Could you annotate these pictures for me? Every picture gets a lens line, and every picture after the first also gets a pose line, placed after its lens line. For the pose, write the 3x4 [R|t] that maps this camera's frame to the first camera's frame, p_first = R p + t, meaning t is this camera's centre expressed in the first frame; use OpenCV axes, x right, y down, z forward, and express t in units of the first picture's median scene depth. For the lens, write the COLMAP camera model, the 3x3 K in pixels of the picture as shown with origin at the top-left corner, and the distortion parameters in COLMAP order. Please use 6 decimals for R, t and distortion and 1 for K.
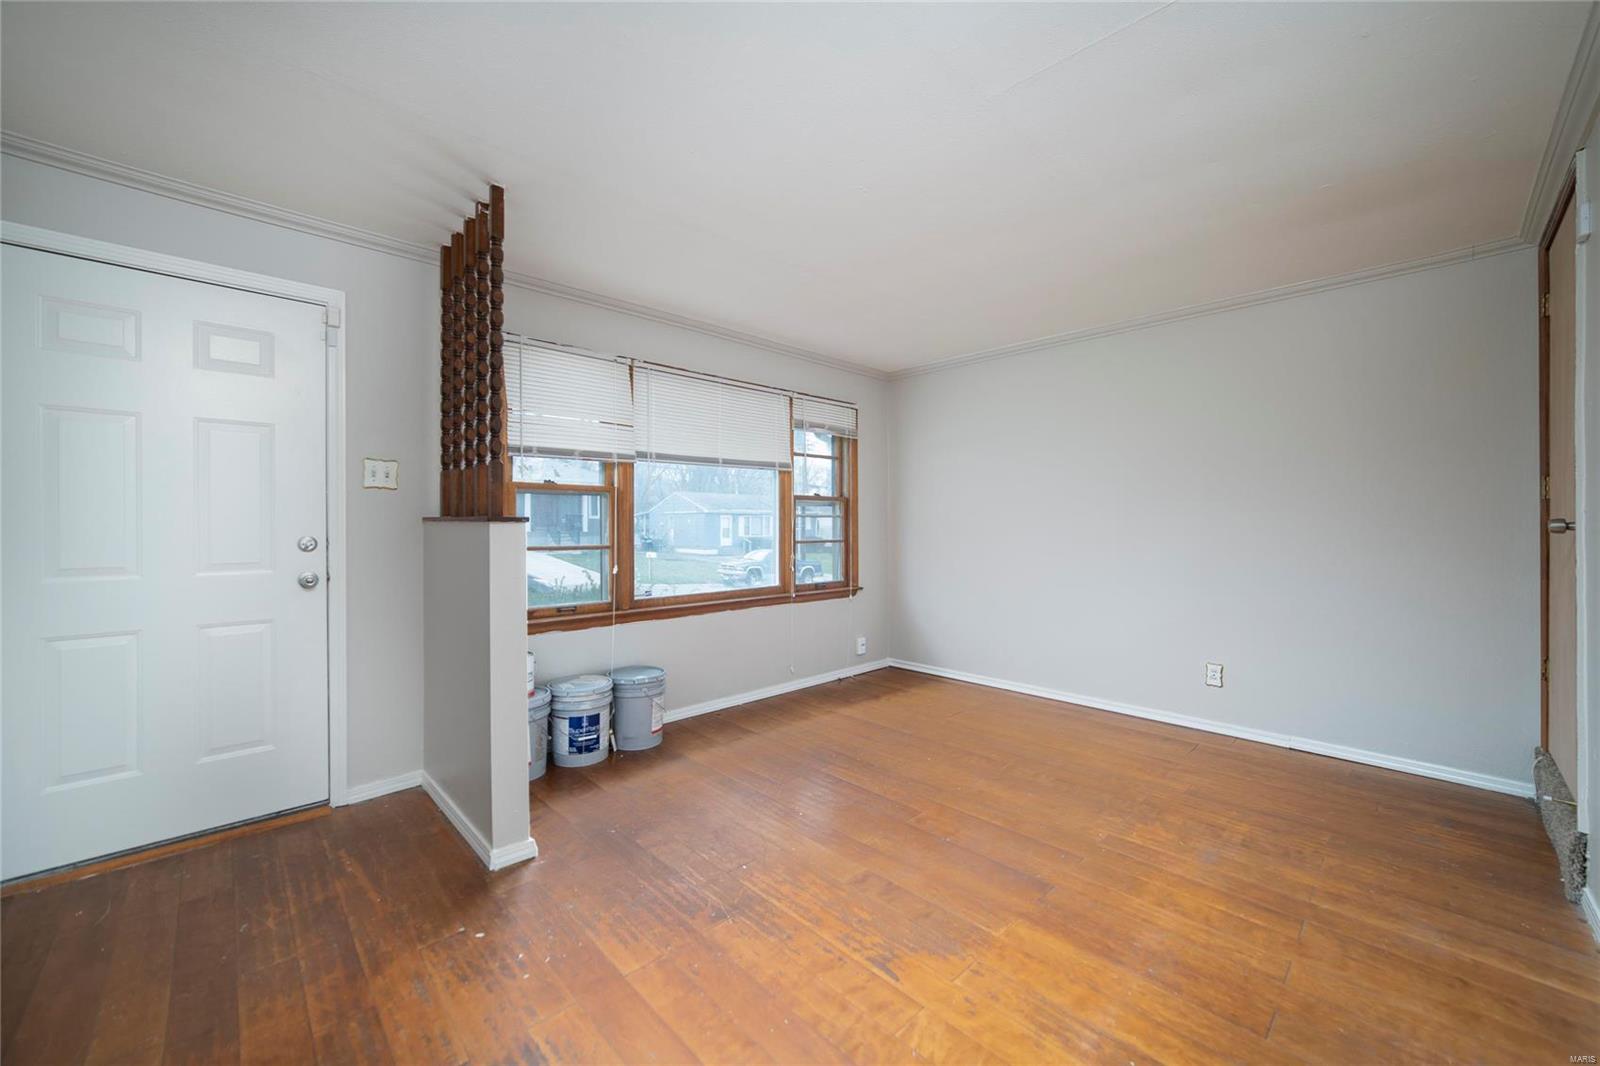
lens RADIAL K [[605.6, 0, 795.0], [0, 605.6, 527.6], [0, 0, 1]] dist [-0.017054, -0.000126]
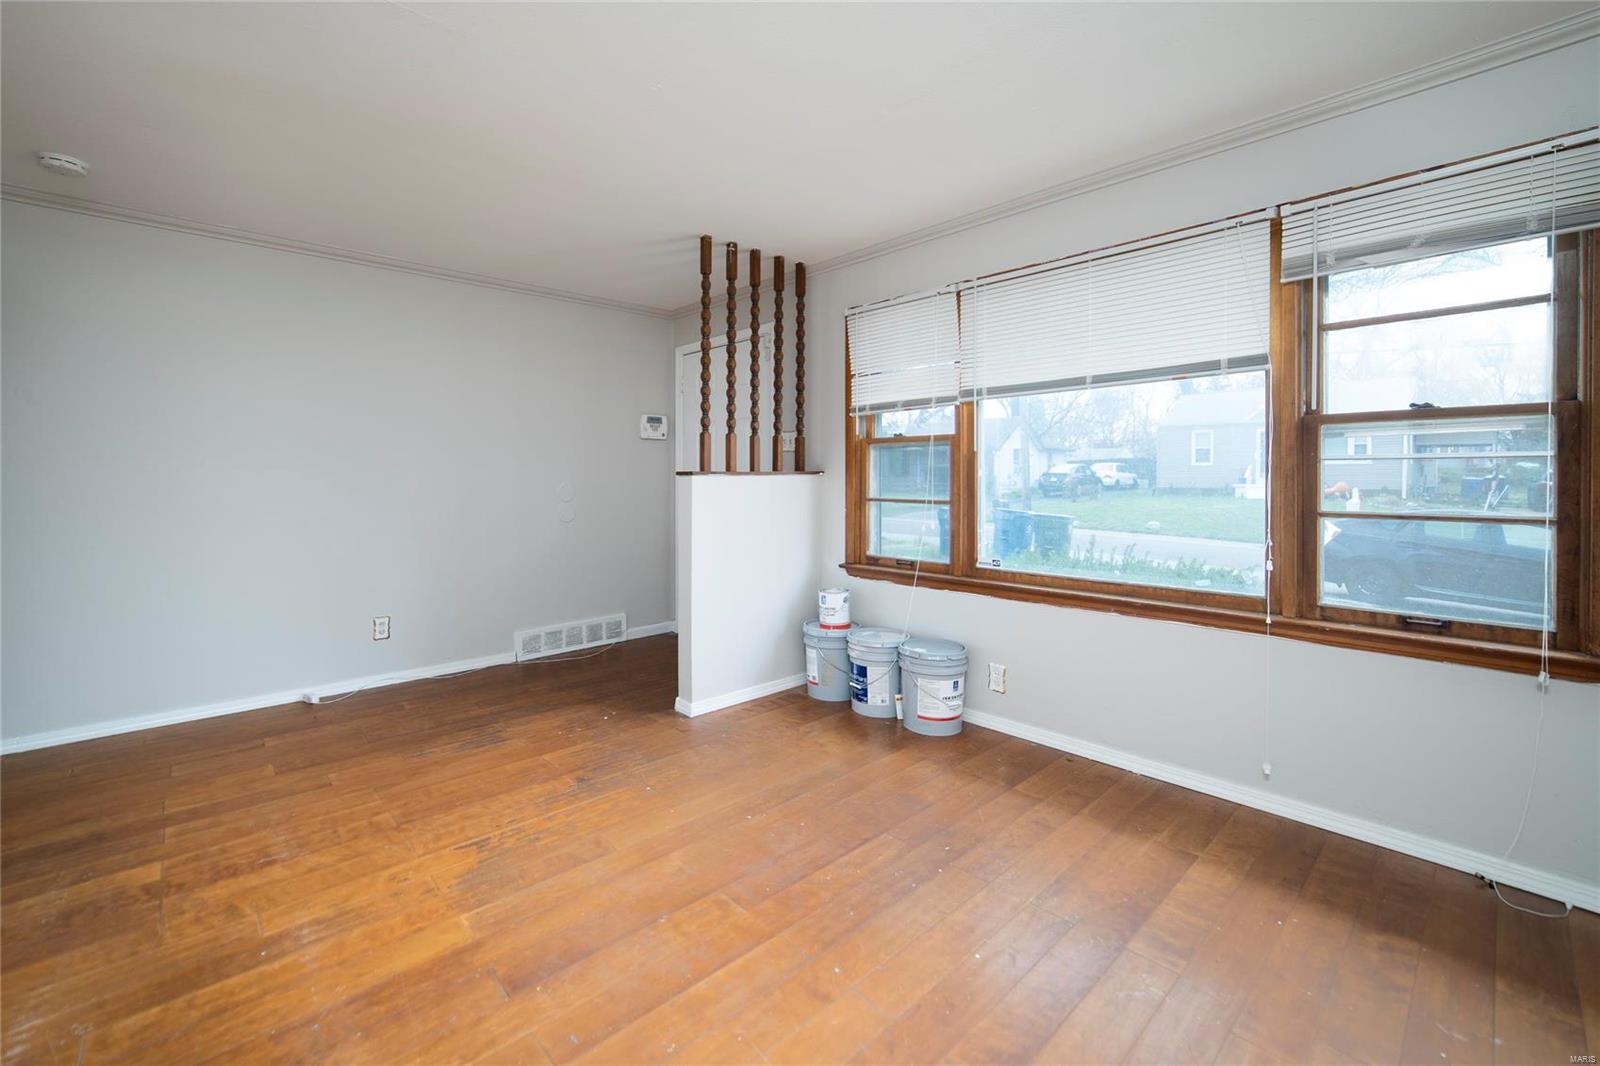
lens RADIAL K [[686.3, 0, 785.0], [0, 686.3, 480.1], [0, 0, 1]] dist [-0.029707, 0.002897]
pose [[-0.021524, -0.003089, -0.999764, 1.233412], [-0.013508, 0.999905, -0.002798, 0.010545], [0.999677, 0.013445, -0.021564, 1.370647]]
